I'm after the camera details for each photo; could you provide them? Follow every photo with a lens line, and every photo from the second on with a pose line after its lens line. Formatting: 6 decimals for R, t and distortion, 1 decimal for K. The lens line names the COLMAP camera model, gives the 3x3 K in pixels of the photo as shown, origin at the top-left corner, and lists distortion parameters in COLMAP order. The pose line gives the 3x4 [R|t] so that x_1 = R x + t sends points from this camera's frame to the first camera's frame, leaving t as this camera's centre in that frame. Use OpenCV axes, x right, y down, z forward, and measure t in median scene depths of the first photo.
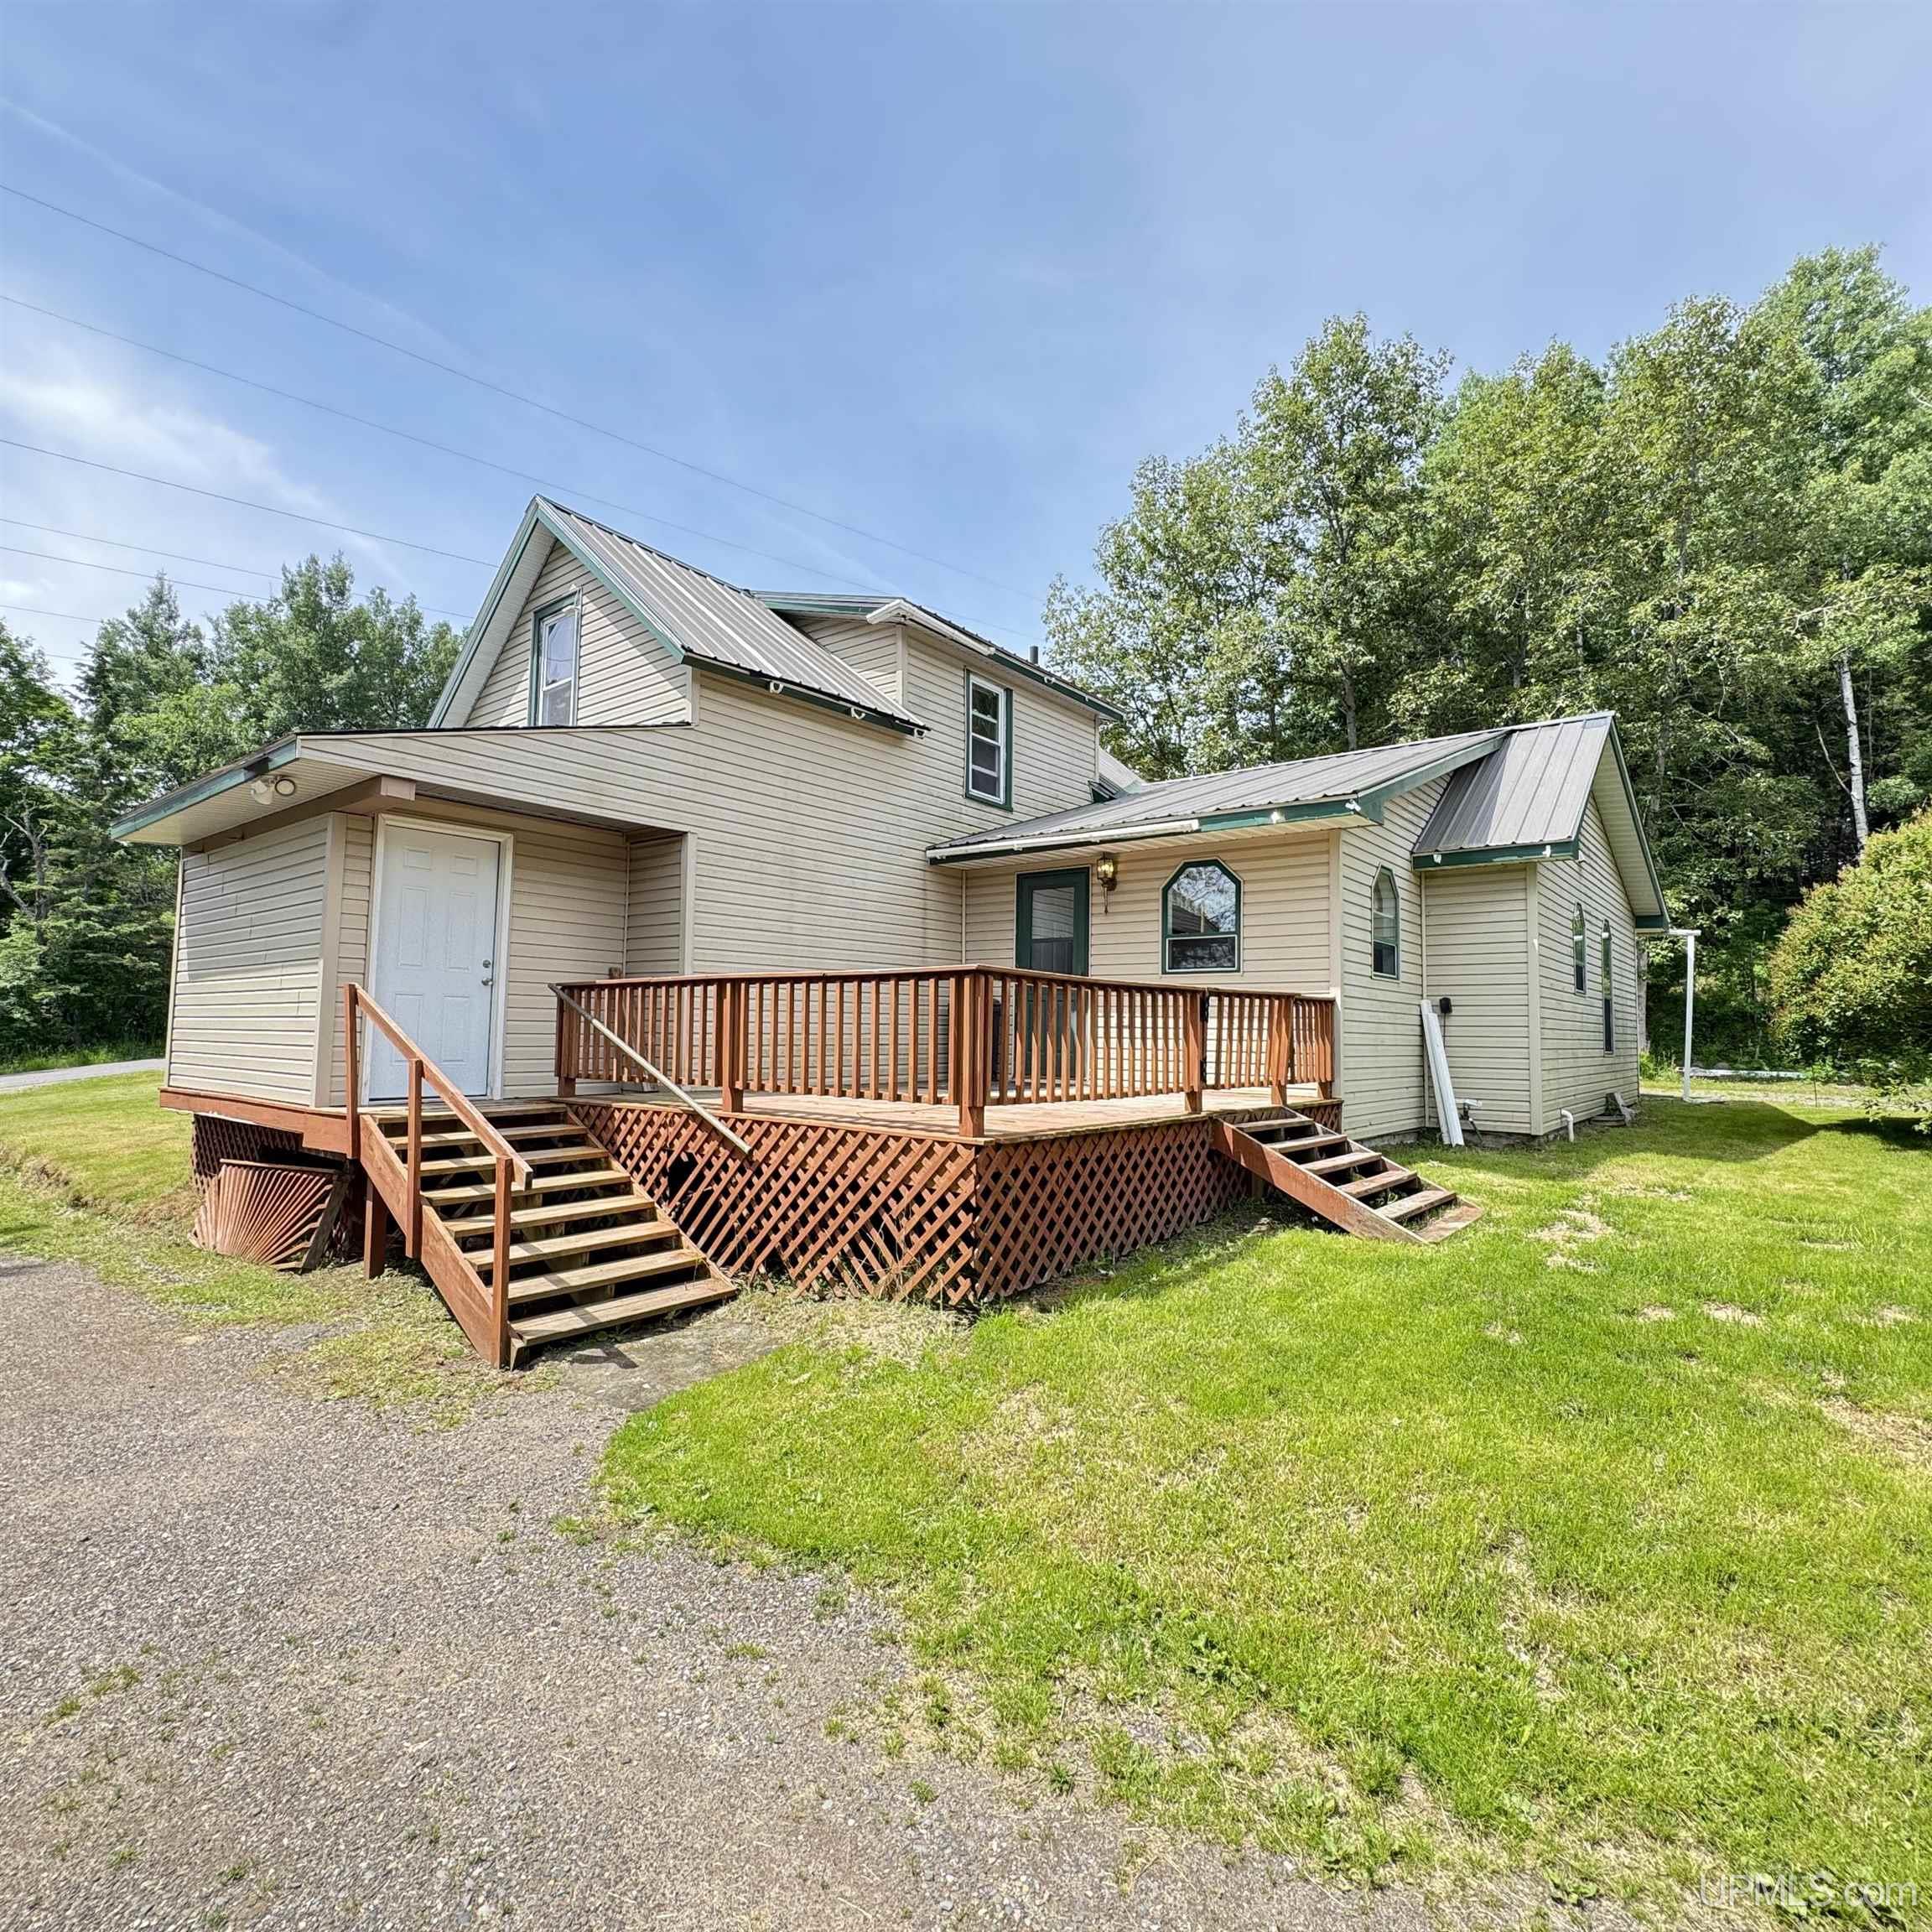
lens RADIAL K [[1030.8, 0, 963.5], [0, 1030.8, 960.1], [0, 0, 1]] dist [-0.007354, 0.001555]
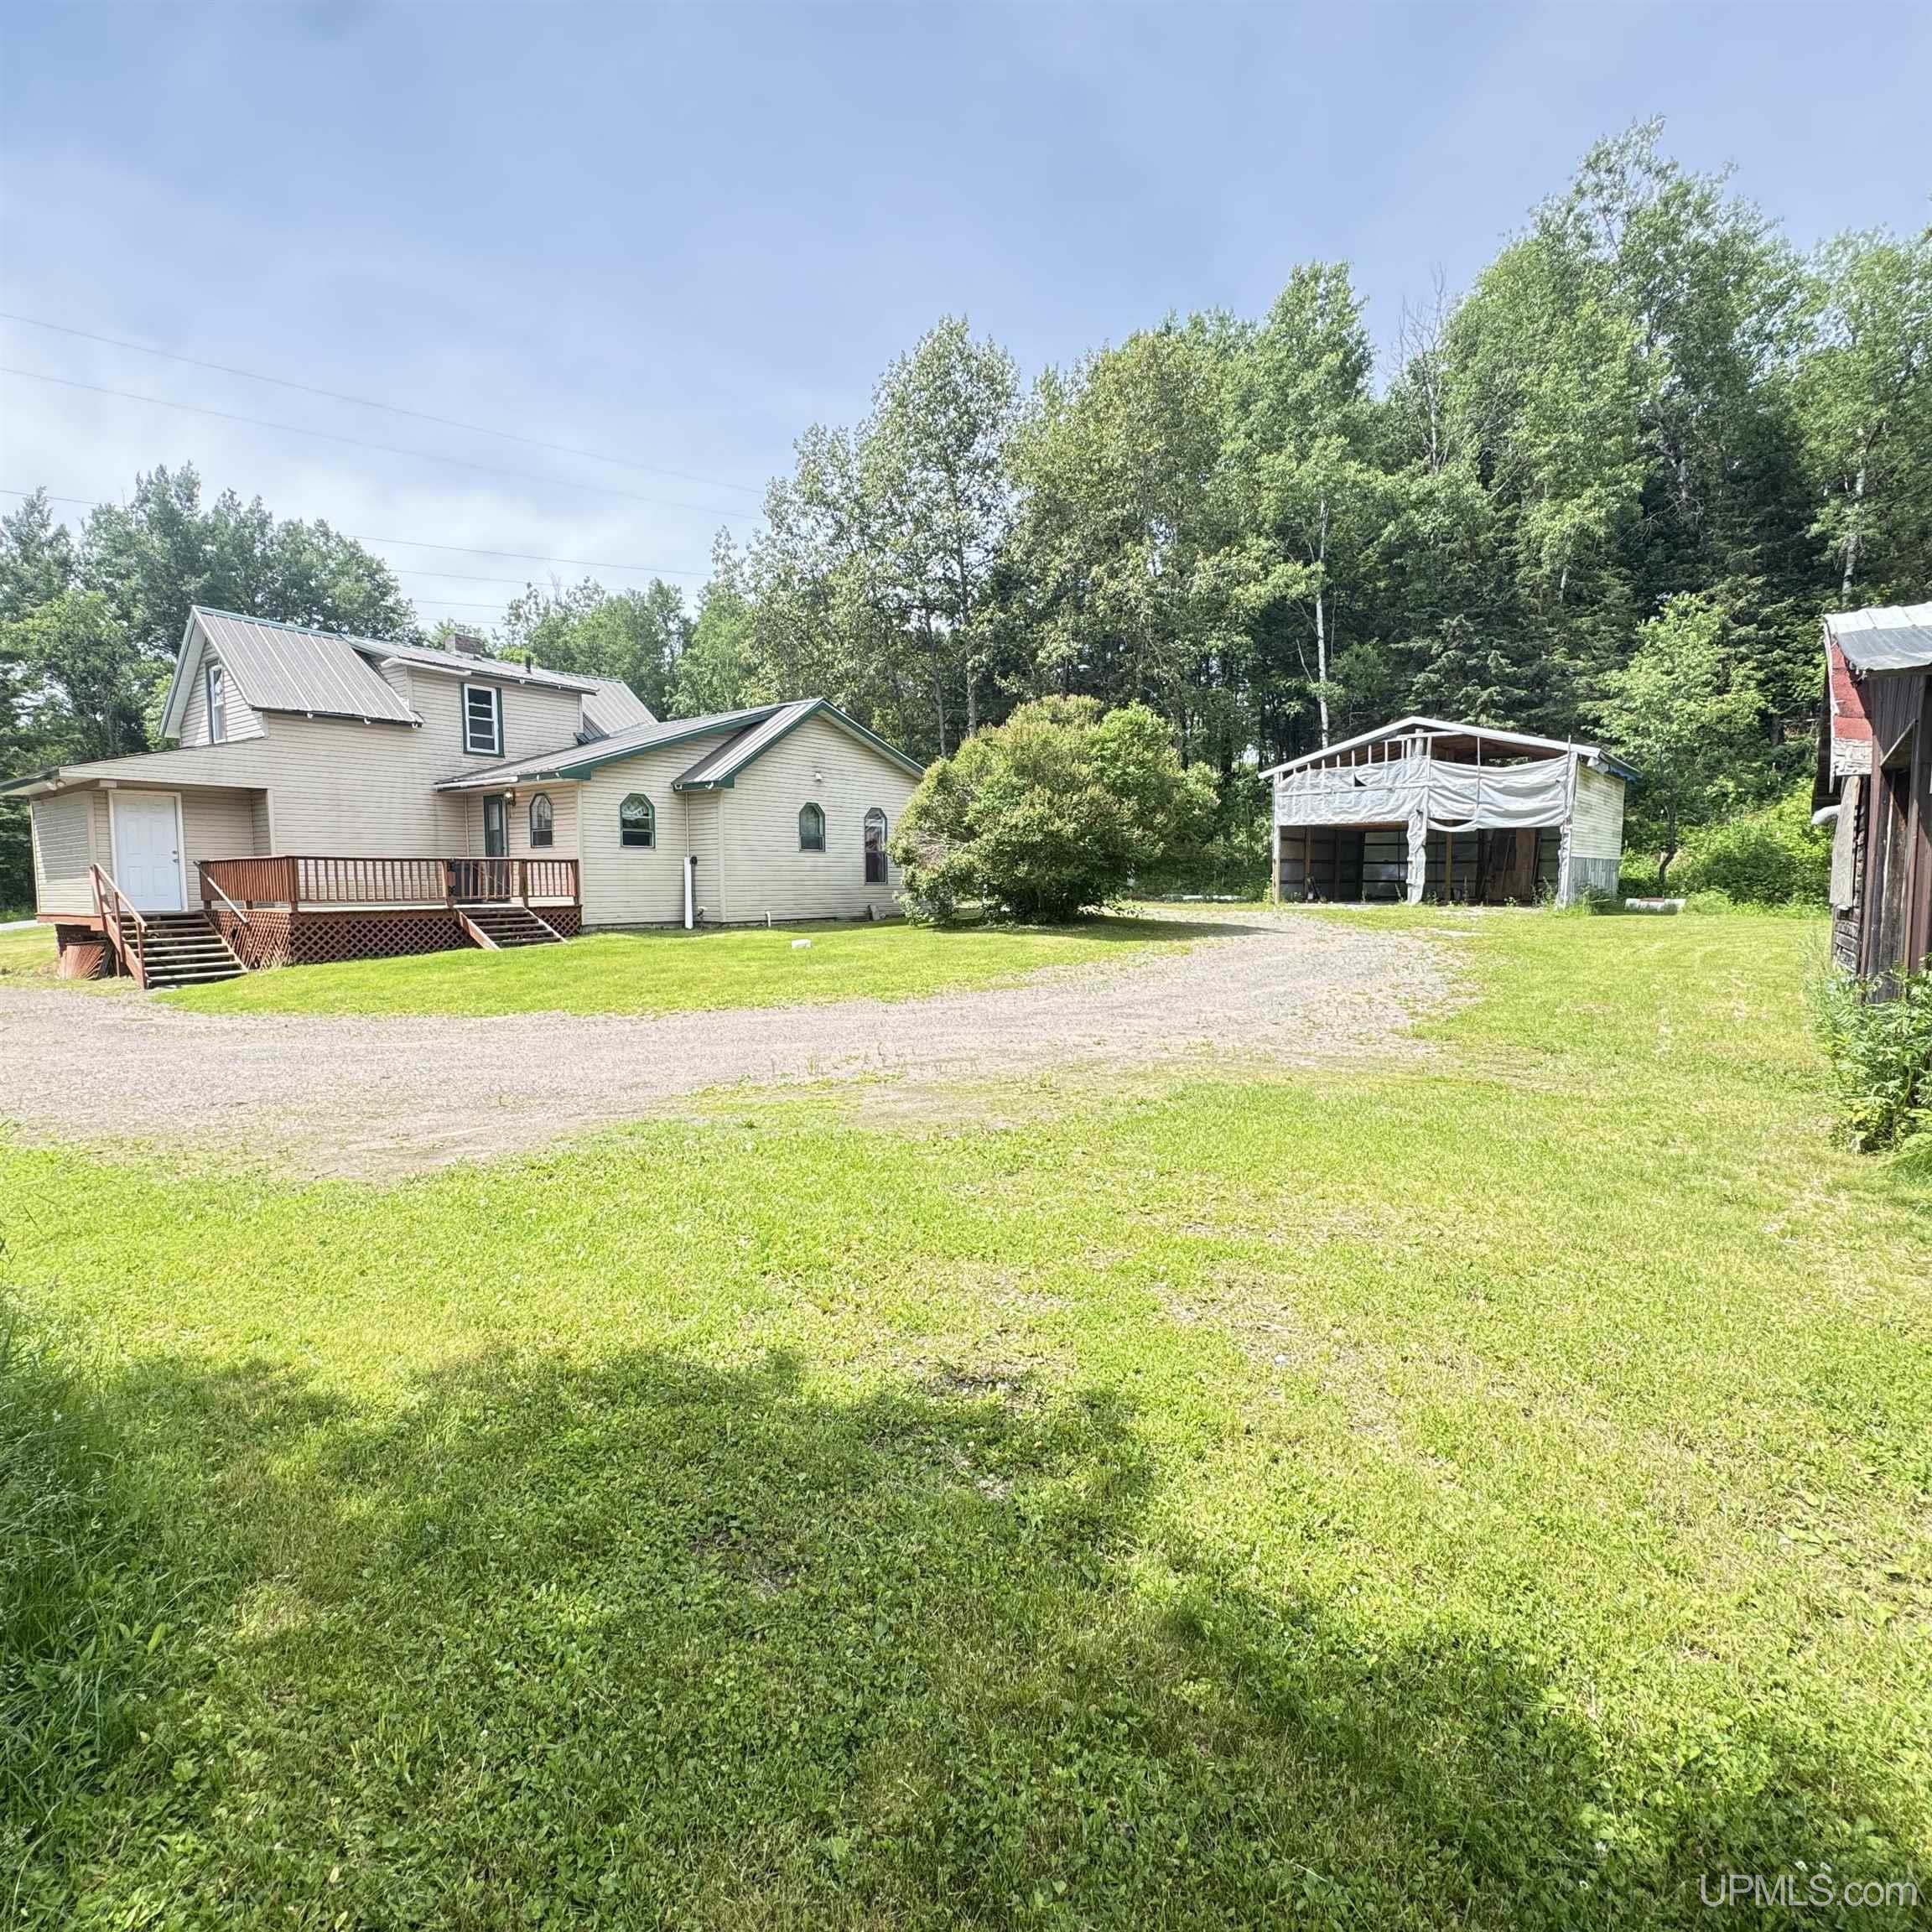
lens RADIAL K [[1030.8, 0, 958.5], [0, 1030.8, 943.3], [0, 0, 1]] dist [-0.007354, 0.001555]
pose [[0.999031, -0.023299, 0.037339, 1.018907], [0.018285, 0.991424, 0.129400, -0.051353], [-0.040033, -0.128592, 0.990889, -1.157843]]
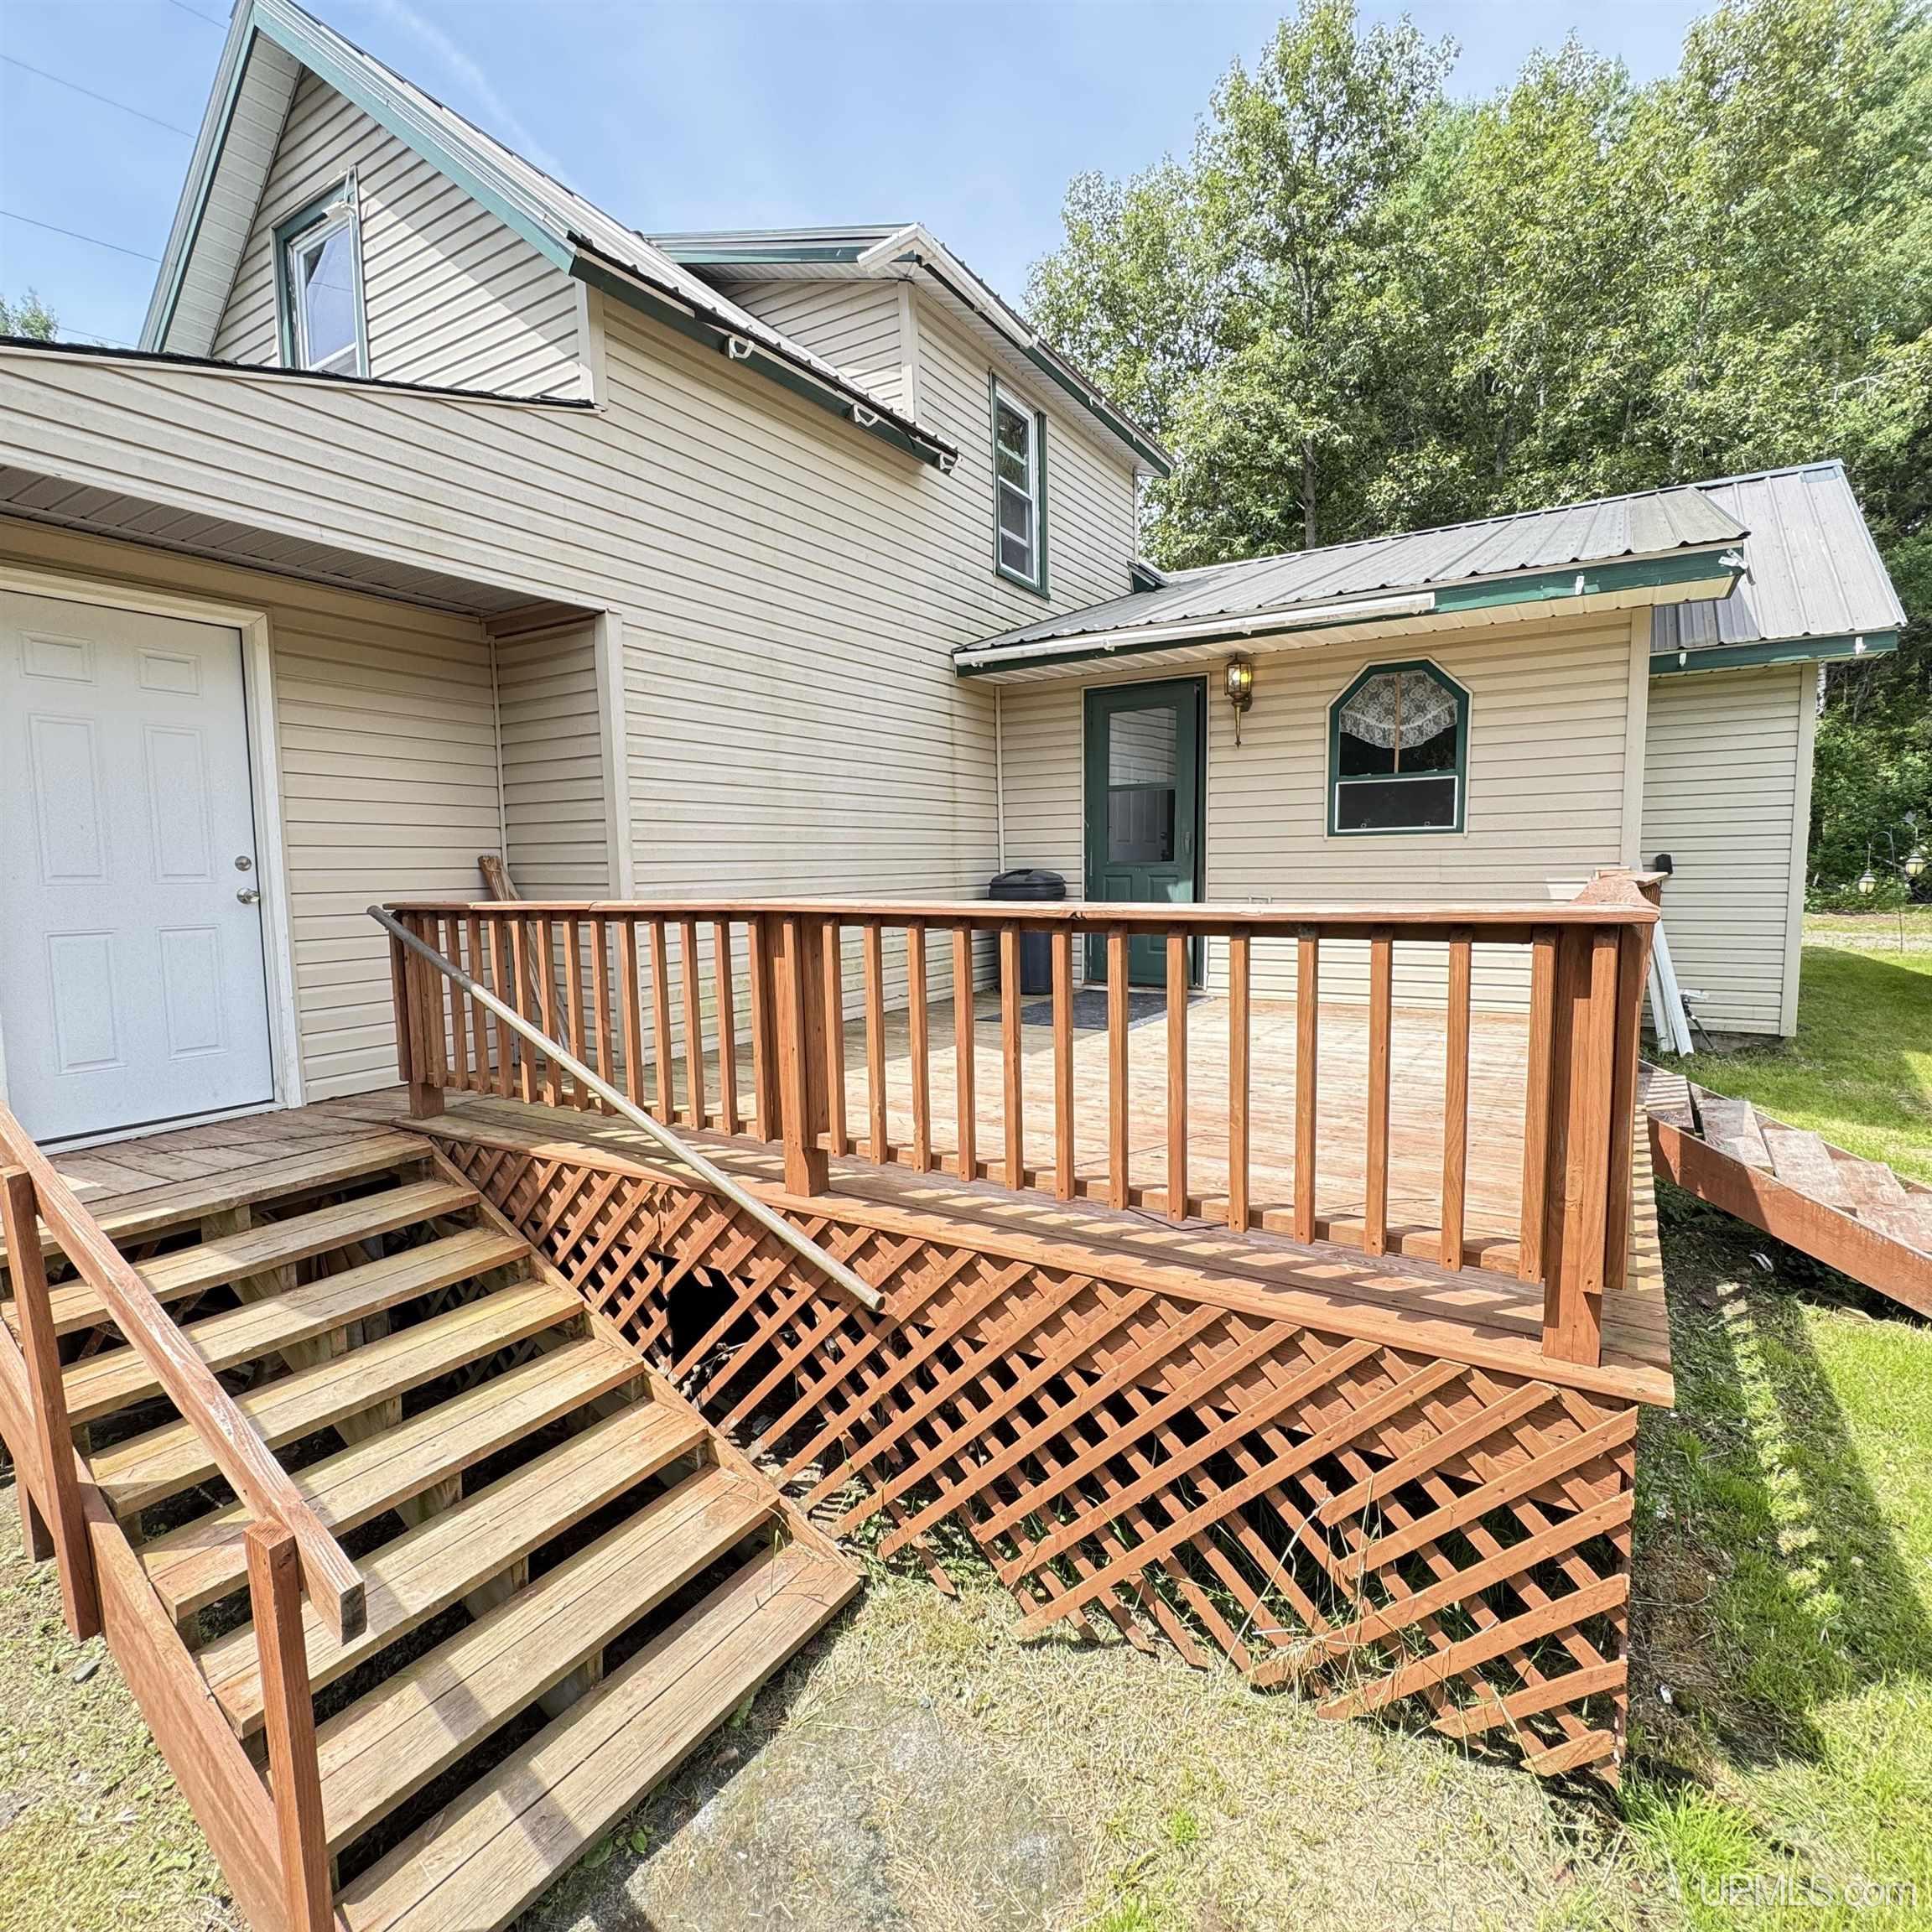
lens RADIAL K [[1030.8, 0, 966.8], [0, 1030.8, 961.2], [0, 0, 1]] dist [-0.007354, 0.001555]
pose [[0.991214, -0.043279, 0.124986, -0.140133], [0.022524, 0.986381, 0.162929, -0.021903], [-0.130335, -0.158682, 0.978689, 0.369919]]
